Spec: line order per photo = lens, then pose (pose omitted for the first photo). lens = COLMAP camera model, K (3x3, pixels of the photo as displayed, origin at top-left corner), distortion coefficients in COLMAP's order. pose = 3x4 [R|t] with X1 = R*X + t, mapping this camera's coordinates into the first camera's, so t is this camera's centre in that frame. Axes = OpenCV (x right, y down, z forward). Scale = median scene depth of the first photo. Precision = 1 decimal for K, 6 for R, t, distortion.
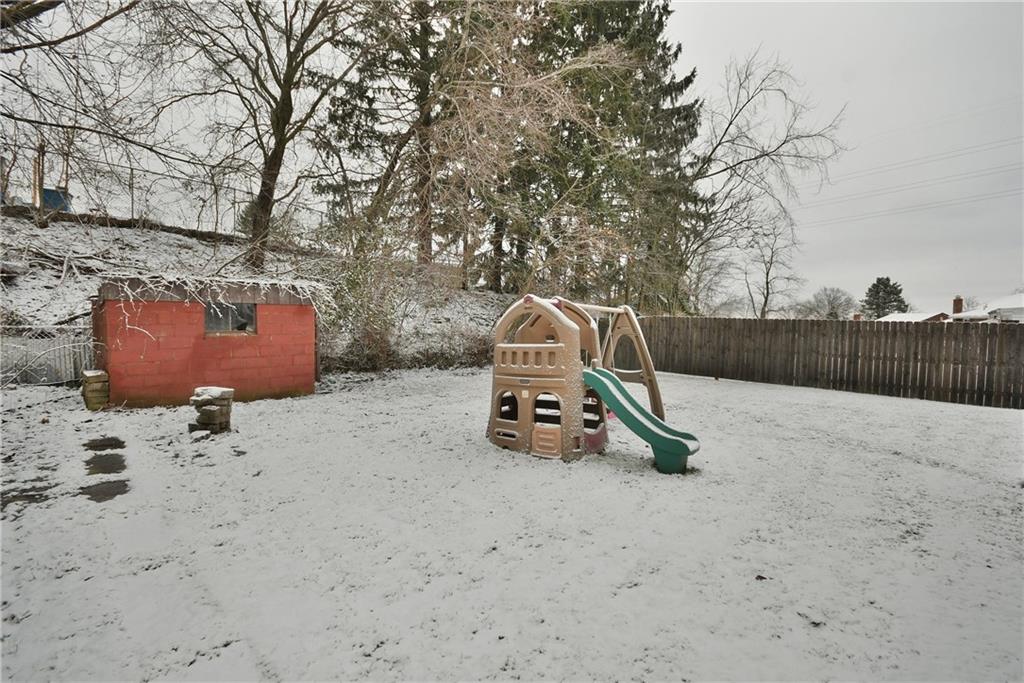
lens RADIAL K [[451.3, 0, 506.2], [0, 451.3, 344.1], [0, 0, 1]] dist [0.000897, -0.000505]
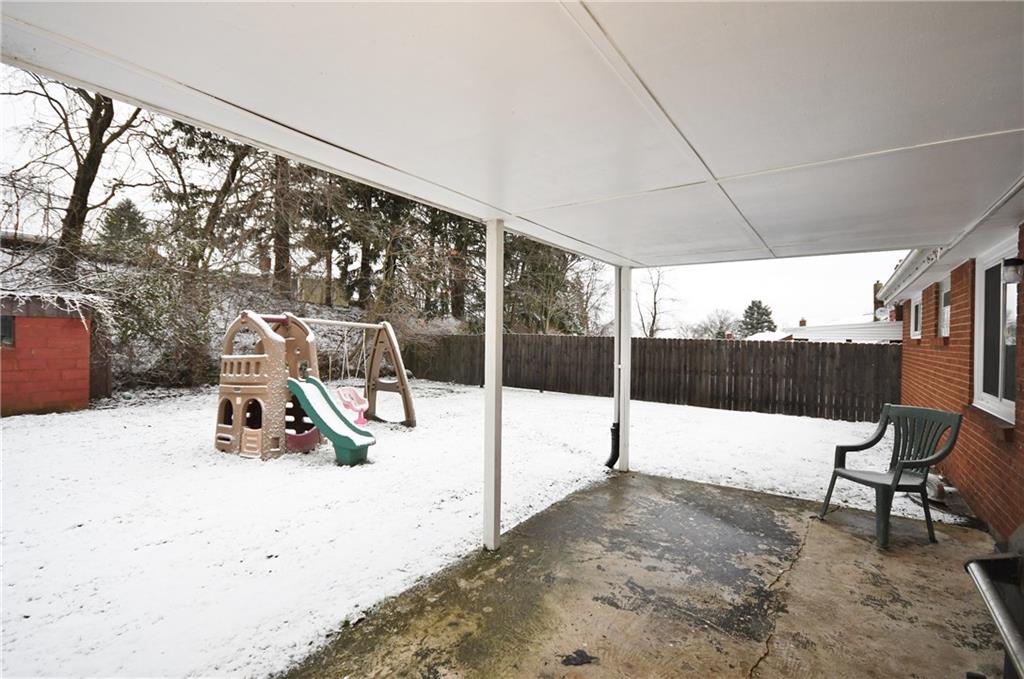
lens RADIAL K [[469.2, 0, 512.4], [0, 469.2, 350.1], [0, 0, 1]] dist [0.001706, 0.000461]
pose [[0.988971, 0.001909, 0.148099, 0.305920], [0.002250, 0.999608, -0.027910, 0.012081], [-0.148095, 0.027936, 0.988579, -0.132985]]
